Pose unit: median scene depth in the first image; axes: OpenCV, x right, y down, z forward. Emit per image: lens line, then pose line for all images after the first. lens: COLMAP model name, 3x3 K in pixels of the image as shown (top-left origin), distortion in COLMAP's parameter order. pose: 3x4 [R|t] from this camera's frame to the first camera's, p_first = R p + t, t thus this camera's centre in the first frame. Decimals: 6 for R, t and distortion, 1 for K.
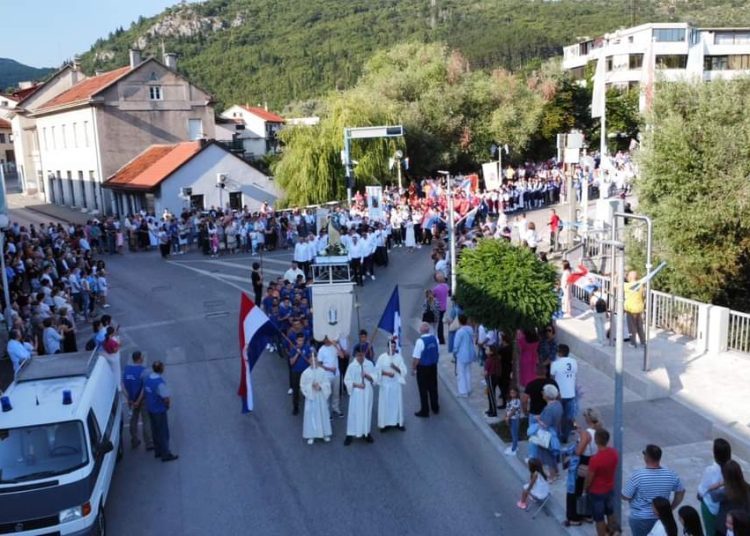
lens RADIAL K [[719.6, 0, 375.0], [0, 719.6, 268.0], [0, 0, 1]] dist [0.003351, -0.000984]
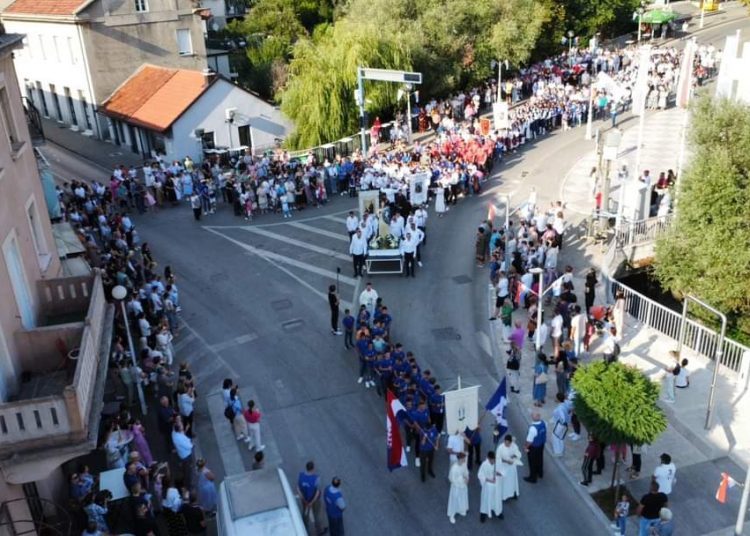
lens RADIAL K [[719.6, 0, 375.0], [0, 719.6, 268.0], [0, 0, 1]] dist [0.003351, -0.000984]
pose [[0.997123, -0.034884, 0.067292, -0.088671], [0.018407, 0.972667, 0.231473, -0.143825], [-0.073528, -0.229568, 0.970511, -0.026271]]
